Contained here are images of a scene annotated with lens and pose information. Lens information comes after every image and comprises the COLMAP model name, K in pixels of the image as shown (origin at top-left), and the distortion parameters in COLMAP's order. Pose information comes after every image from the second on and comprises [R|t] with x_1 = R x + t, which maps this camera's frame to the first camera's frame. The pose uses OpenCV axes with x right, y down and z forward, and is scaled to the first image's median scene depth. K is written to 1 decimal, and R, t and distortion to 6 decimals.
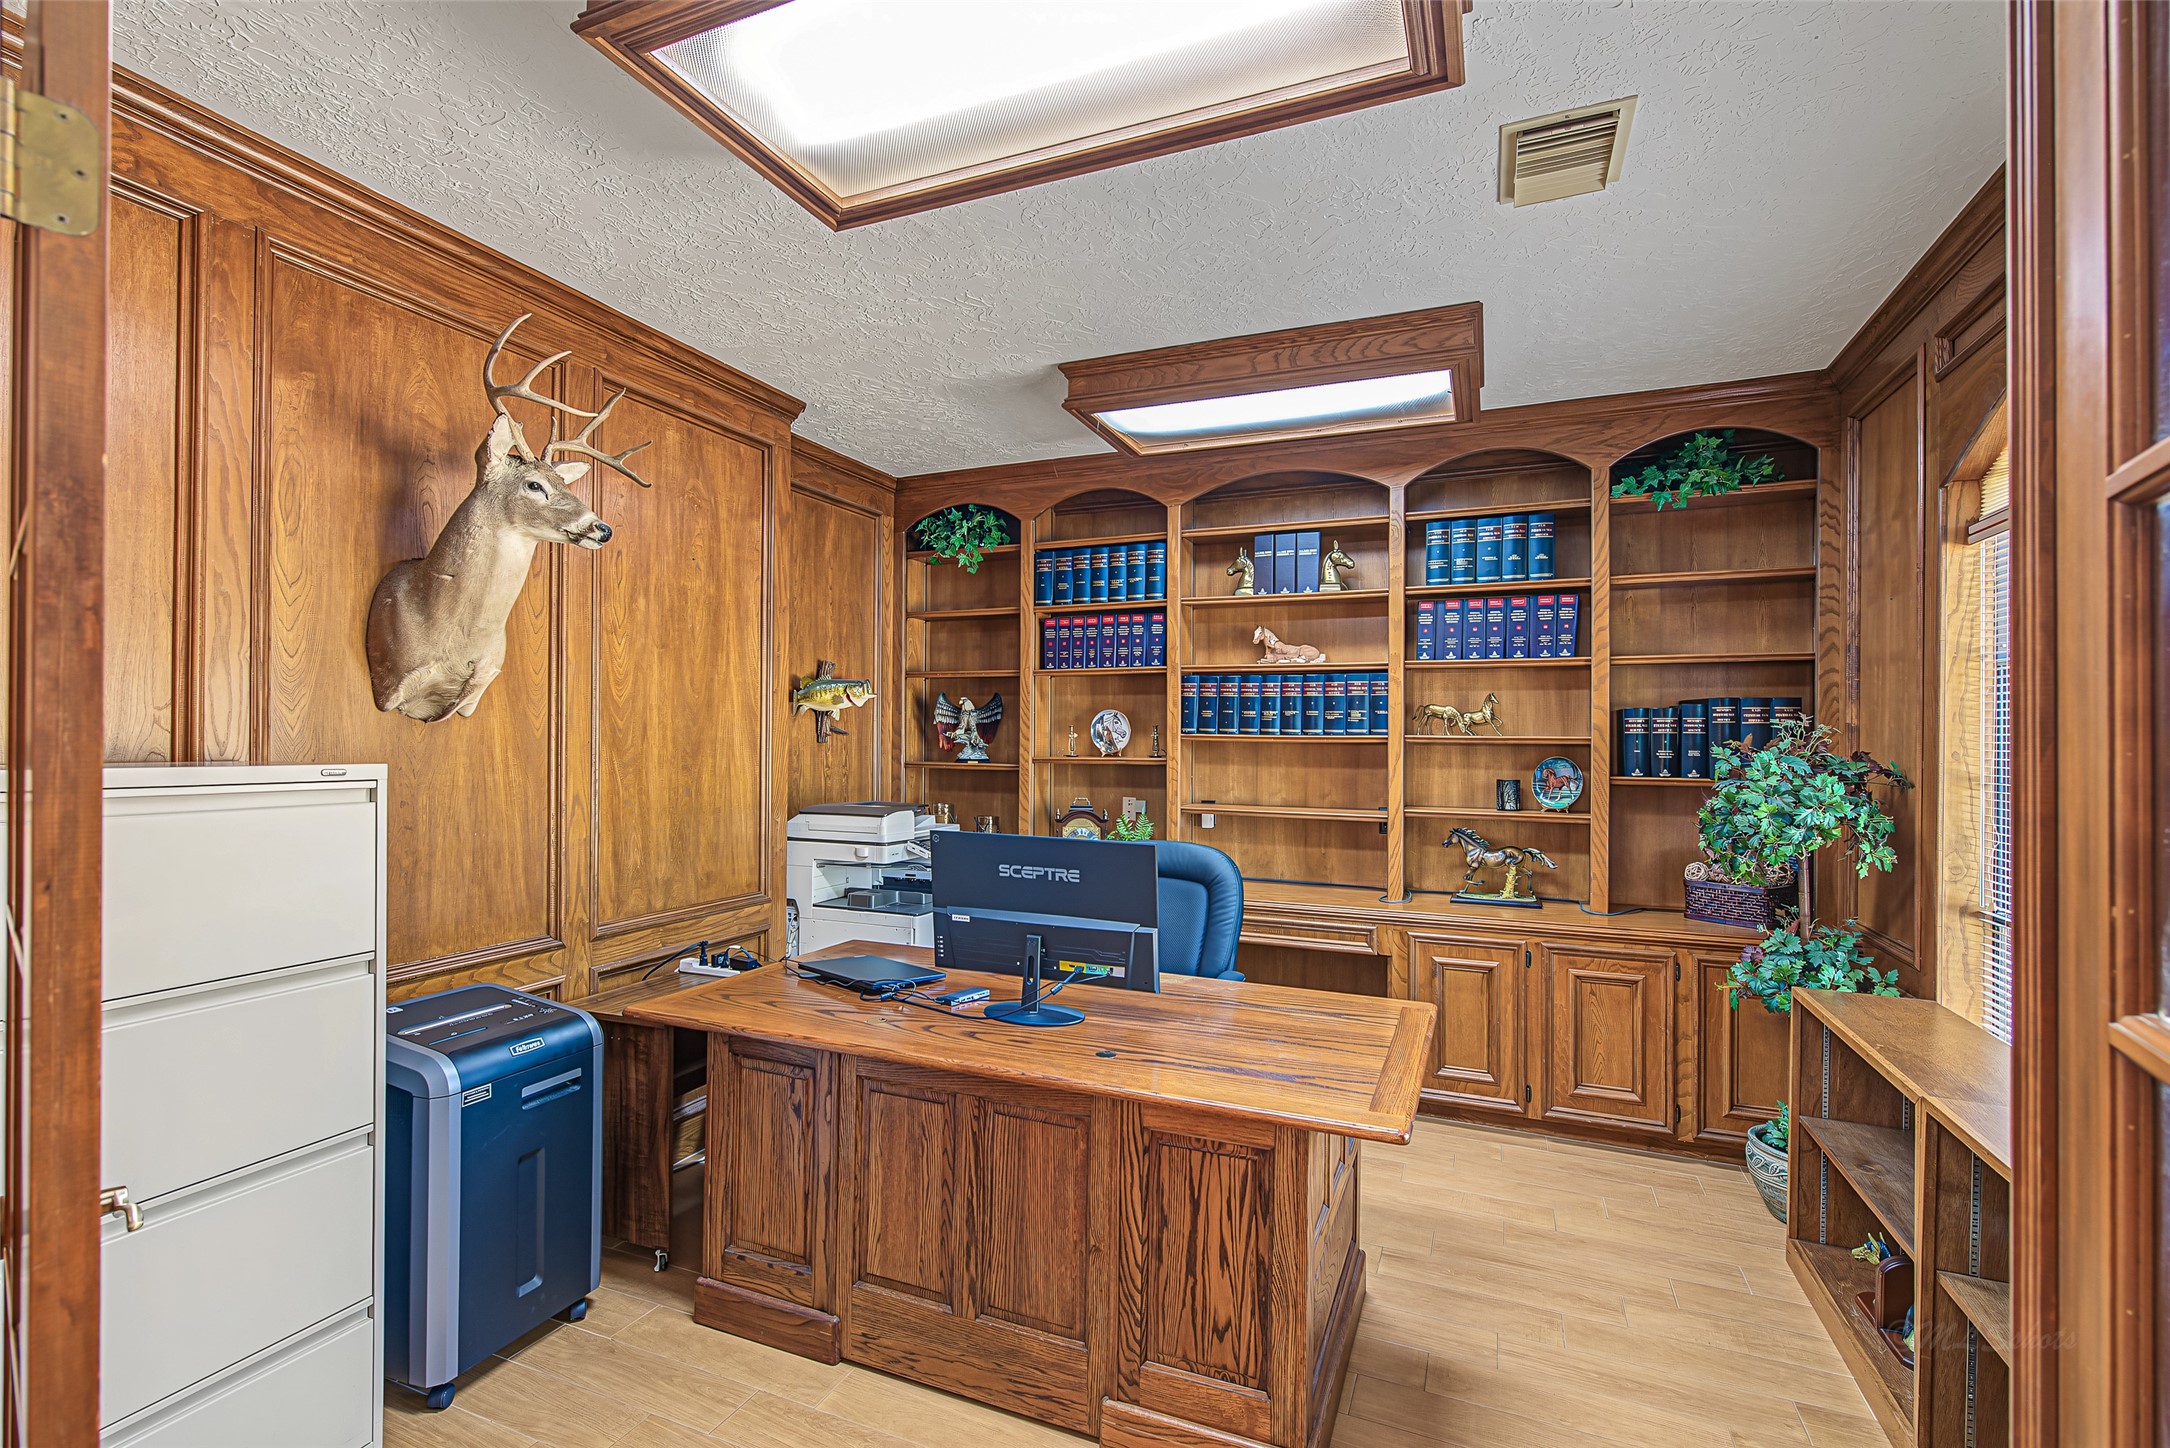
lens RADIAL K [[971.3, 0, 1087.0], [0, 971.3, 729.2], [0, 0, 1]] dist [0.001151, 0.000104]
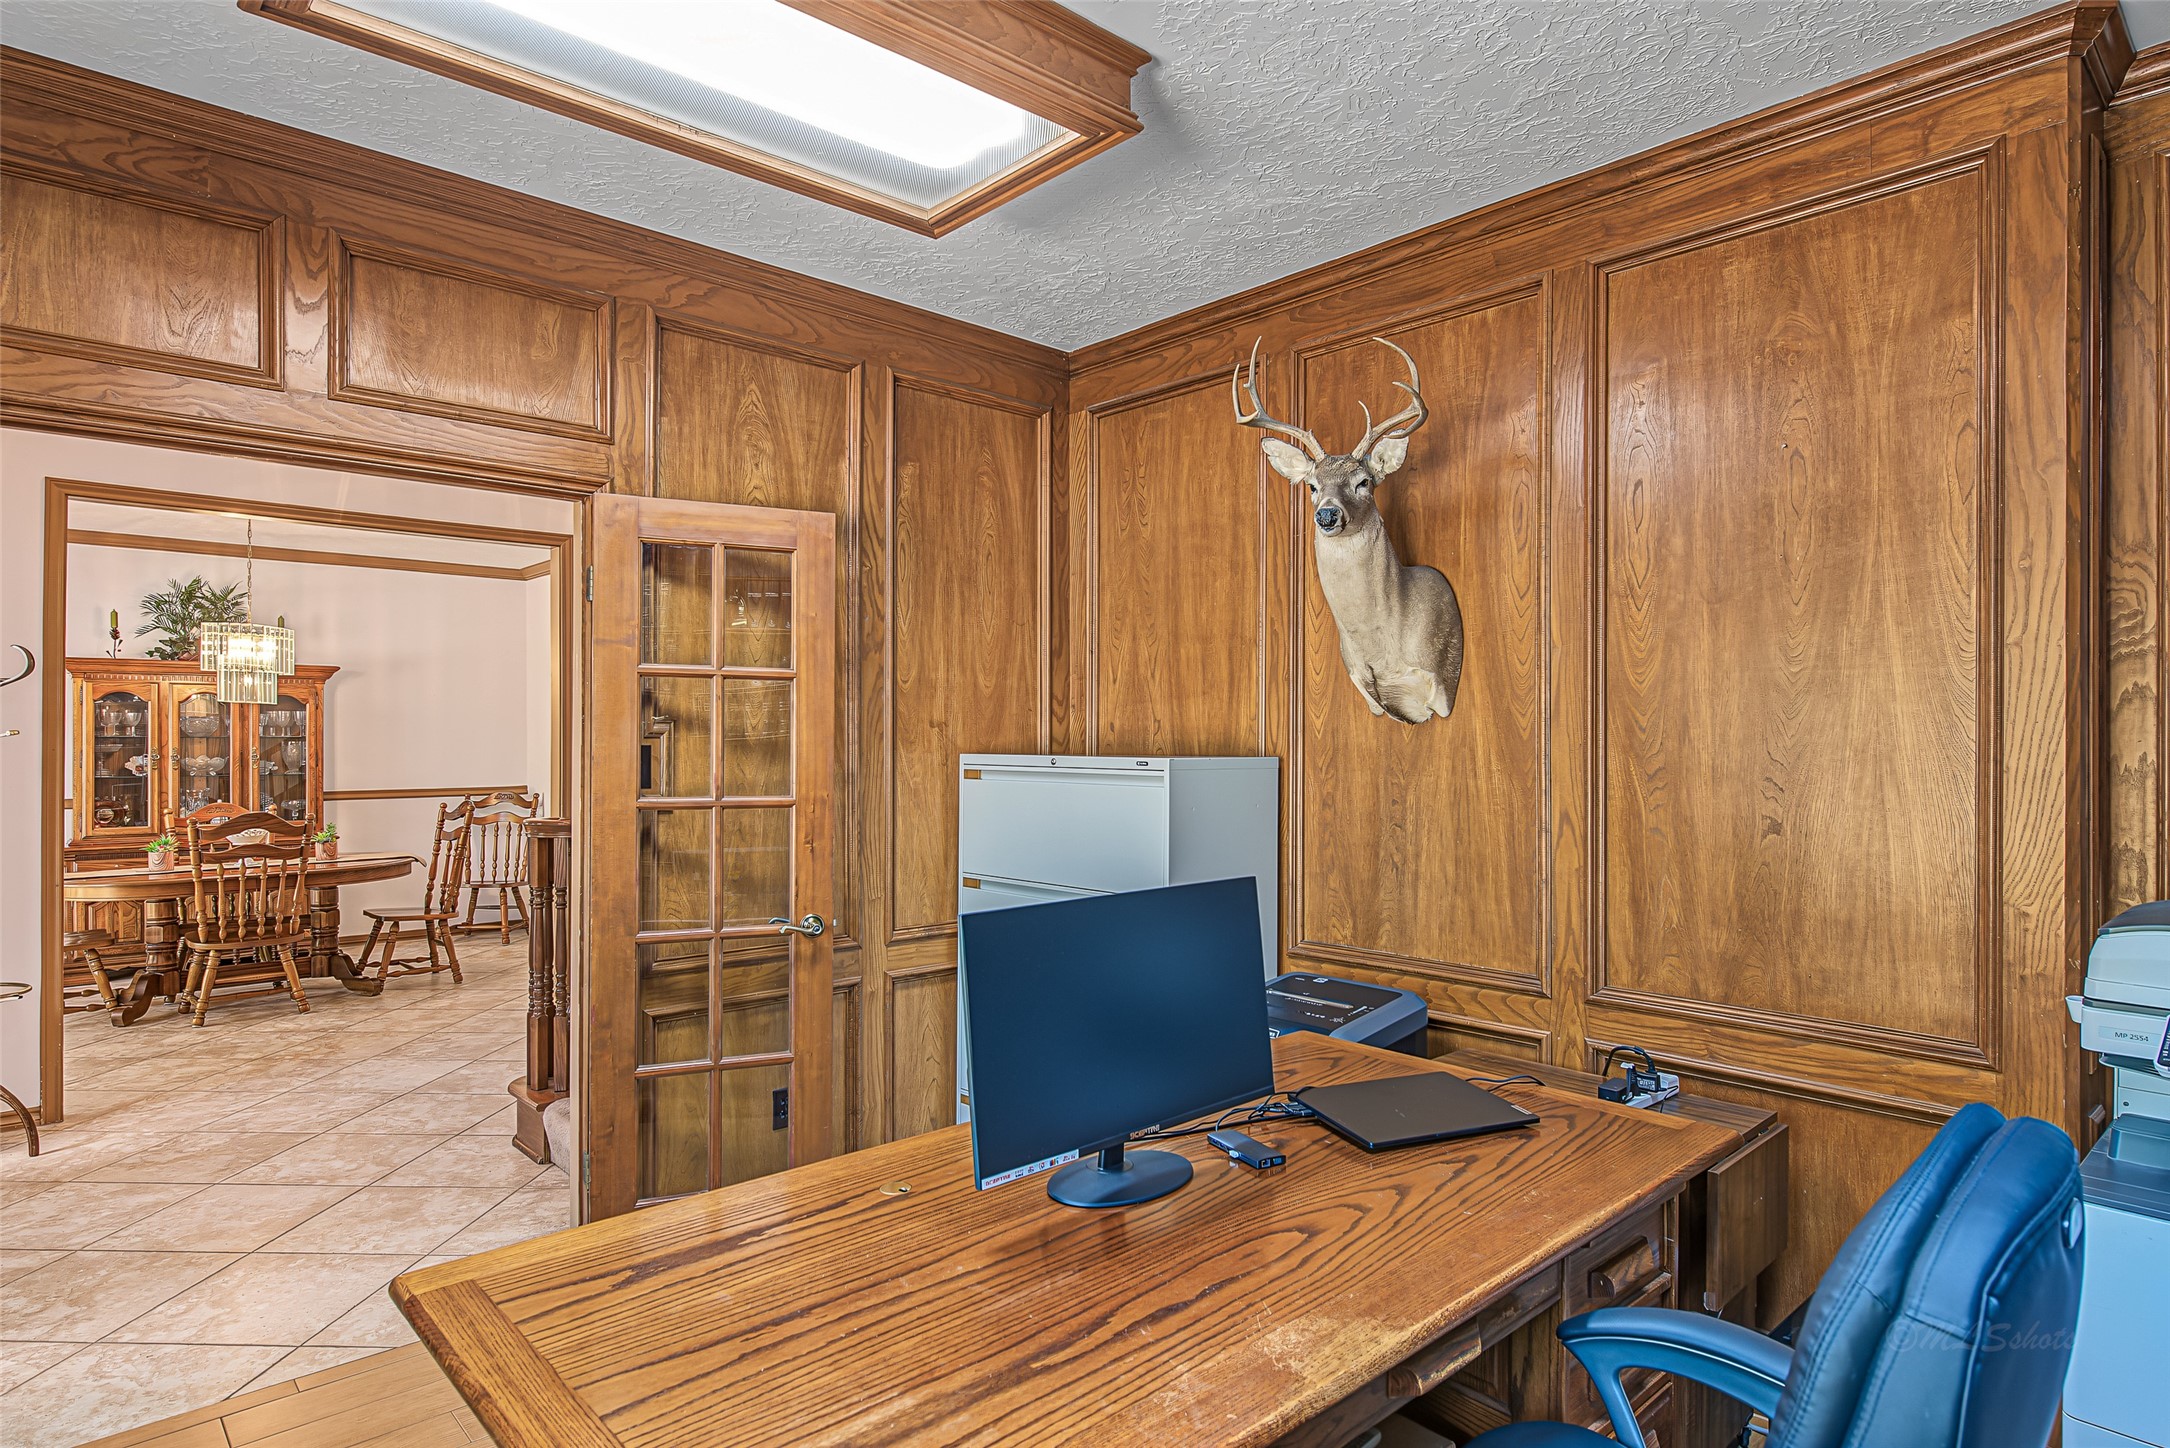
lens RADIAL K [[1199.0, 0, 1088.5], [0, 1199.0, 736.8], [0, 0, 1]] dist [-0.001159, -0.000178]
pose [[-0.416096, -0.007863, -0.909287, 0.555824], [0.004087, 0.999936, -0.010517, 0.016245], [0.909312, -0.008093, -0.416037, 1.109379]]
